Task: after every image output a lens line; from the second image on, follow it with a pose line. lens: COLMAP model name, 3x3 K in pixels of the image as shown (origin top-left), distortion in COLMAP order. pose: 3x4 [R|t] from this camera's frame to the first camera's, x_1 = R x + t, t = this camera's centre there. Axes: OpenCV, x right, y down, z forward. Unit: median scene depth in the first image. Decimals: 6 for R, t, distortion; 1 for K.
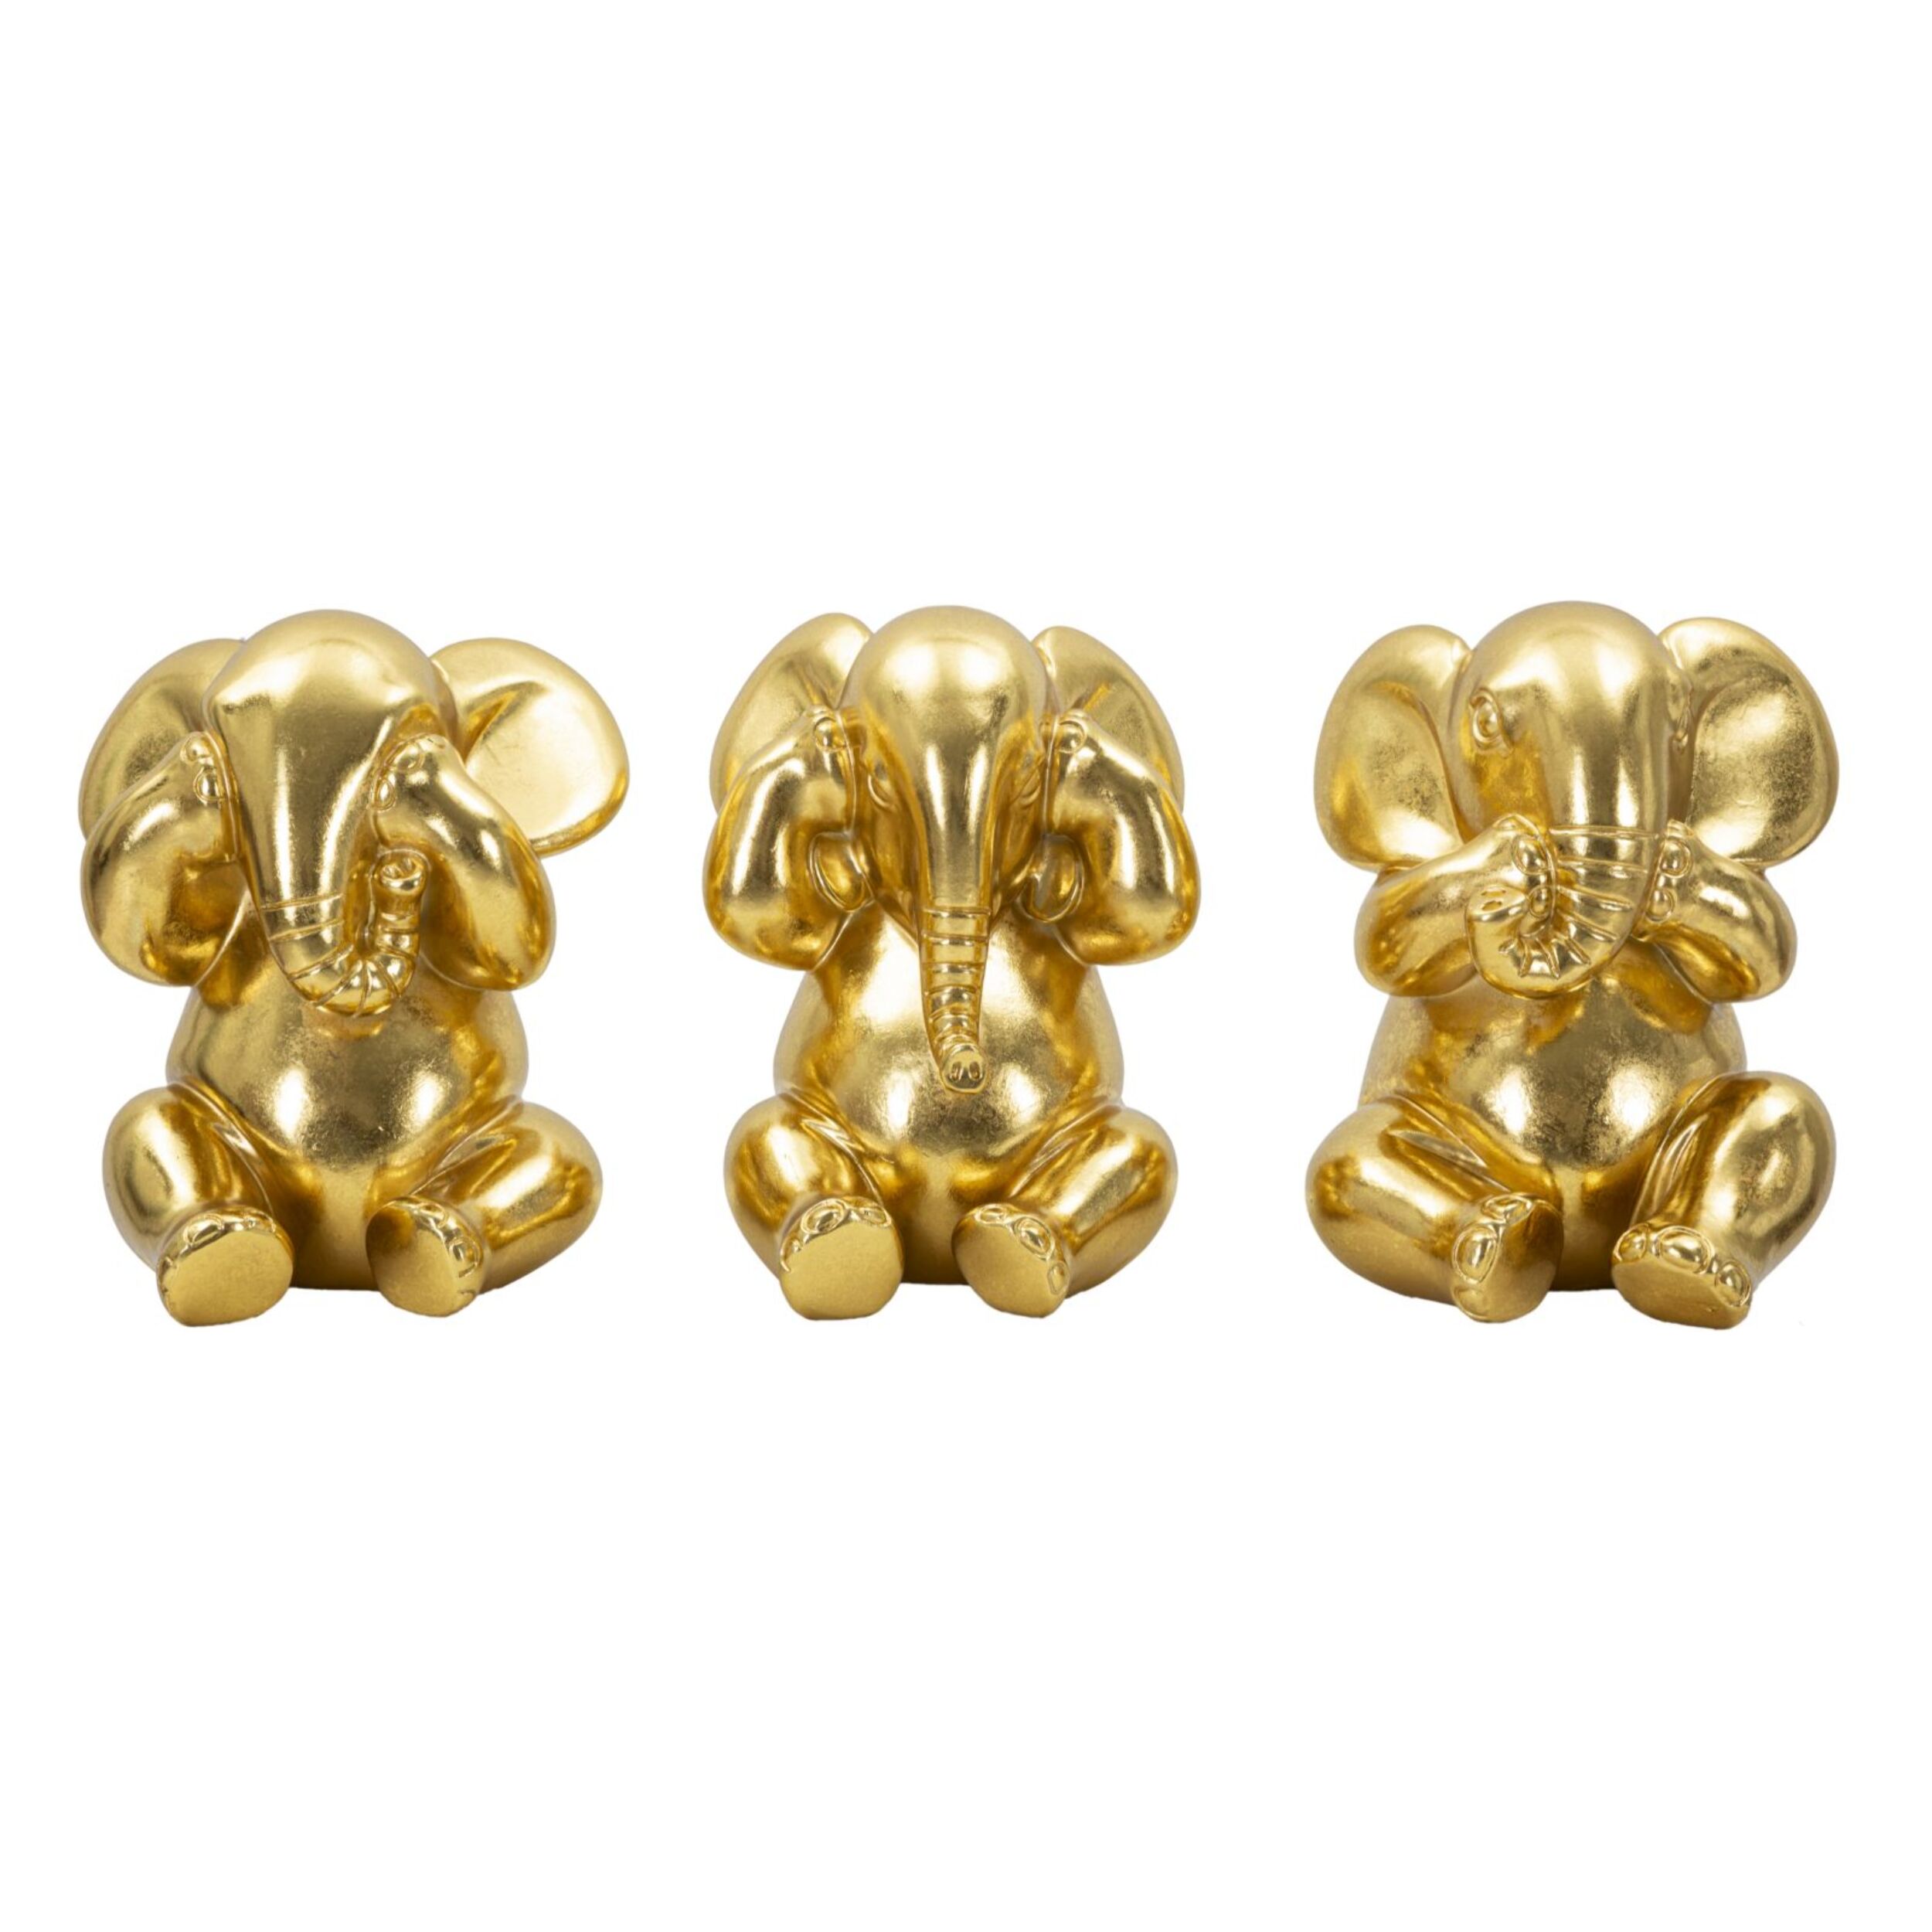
lens RADIAL K [[8036.7, 0, 963.5], [0, 8036.7, 957.7], [0, 0, 1]] dist [0.364918, 0.000000]
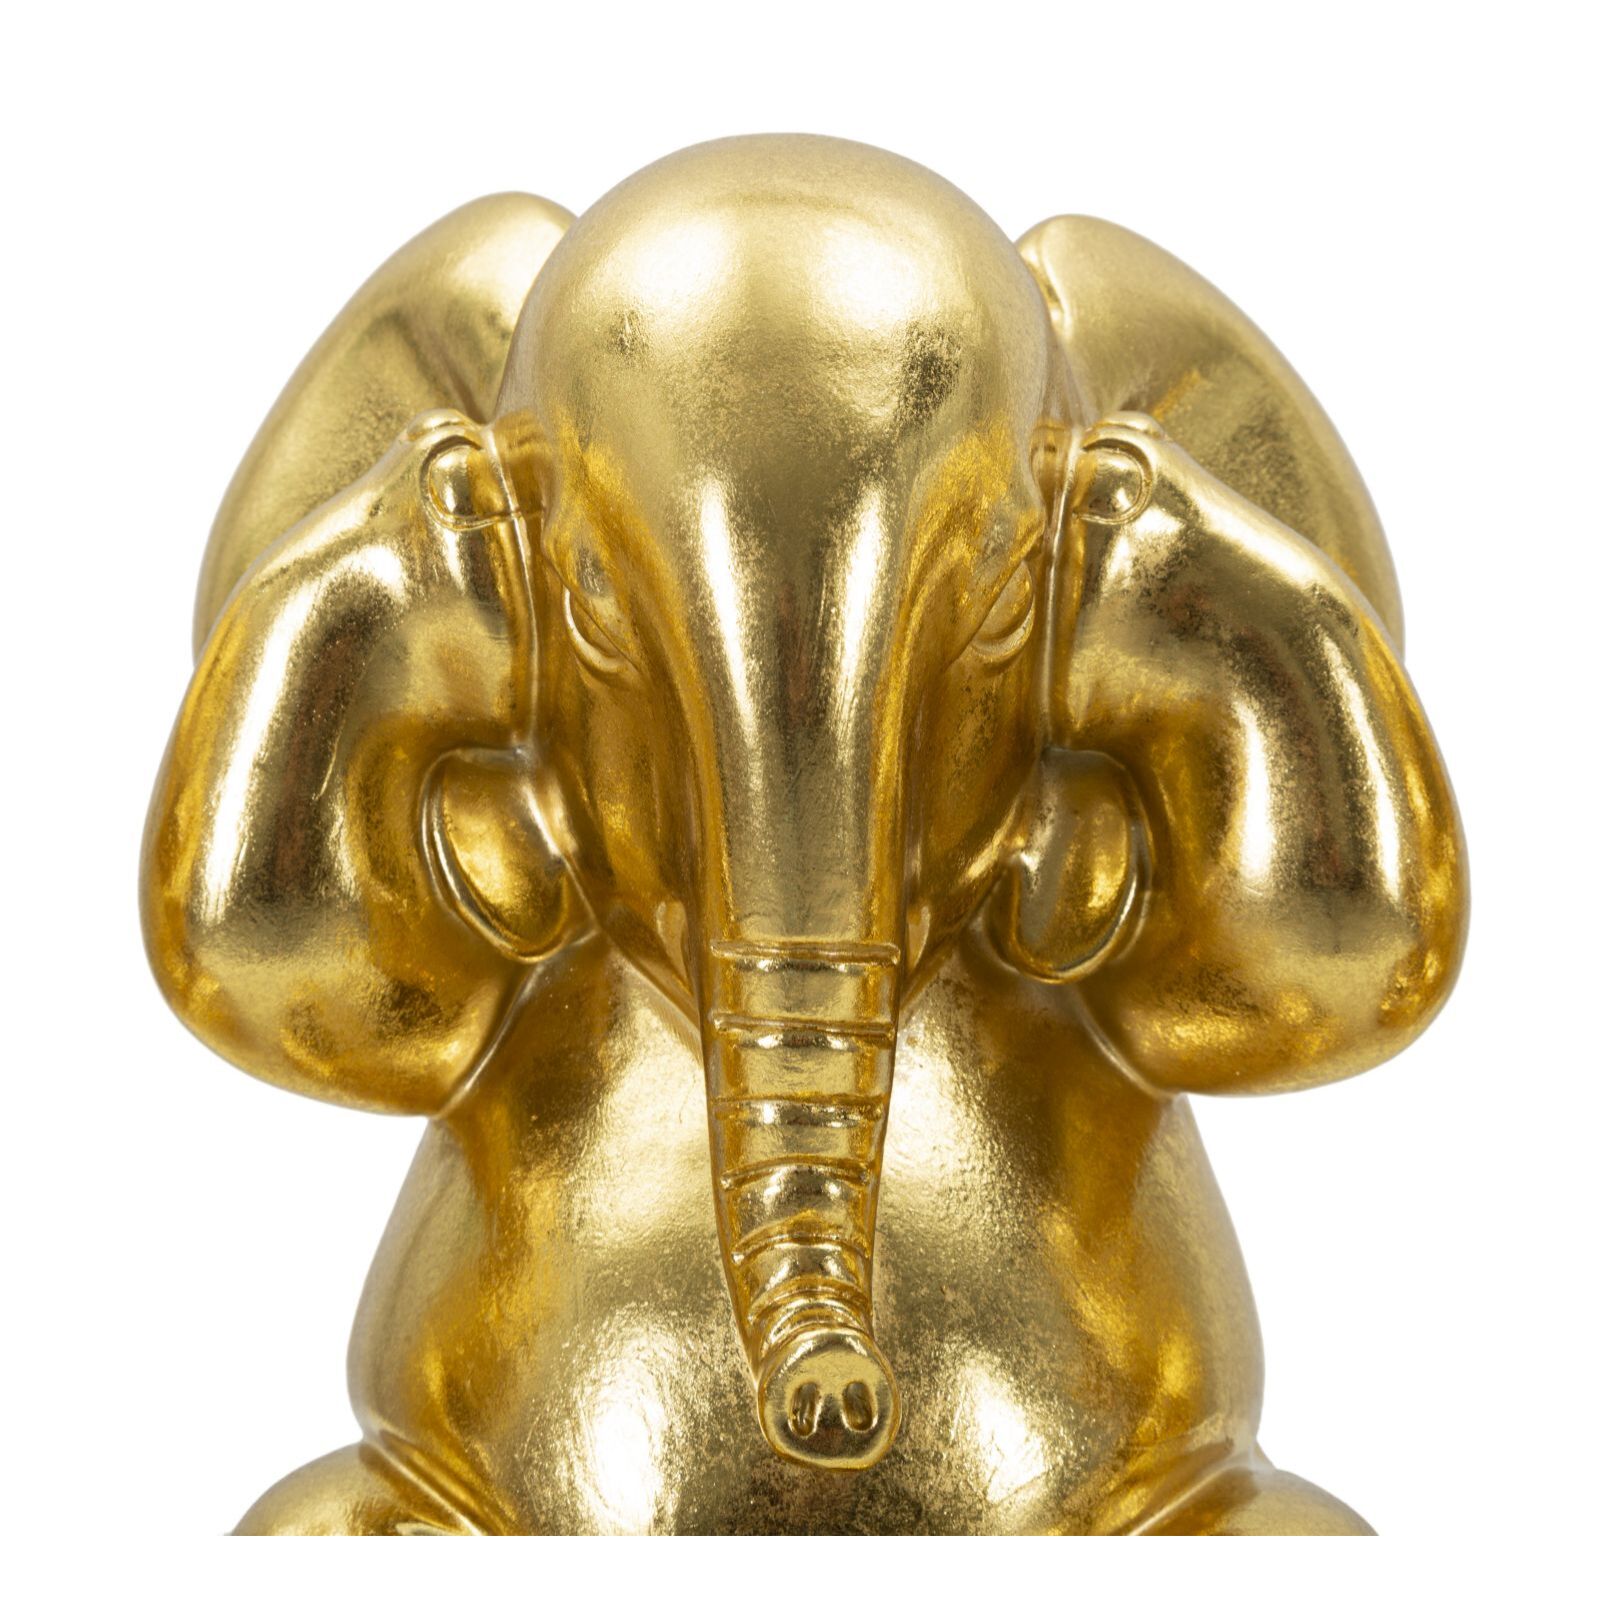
lens RADIAL K [[6655.7, 0, 800.4], [0, 6655.7, 801.9], [0, 0, 1]] dist [0.364918, 0.000000]
pose [[0.999604, -0.010729, -0.026010, 0.006695], [0.009883, 0.999425, -0.032424, -0.002926], [0.026343, 0.032154, 0.999136, 0.693040]]
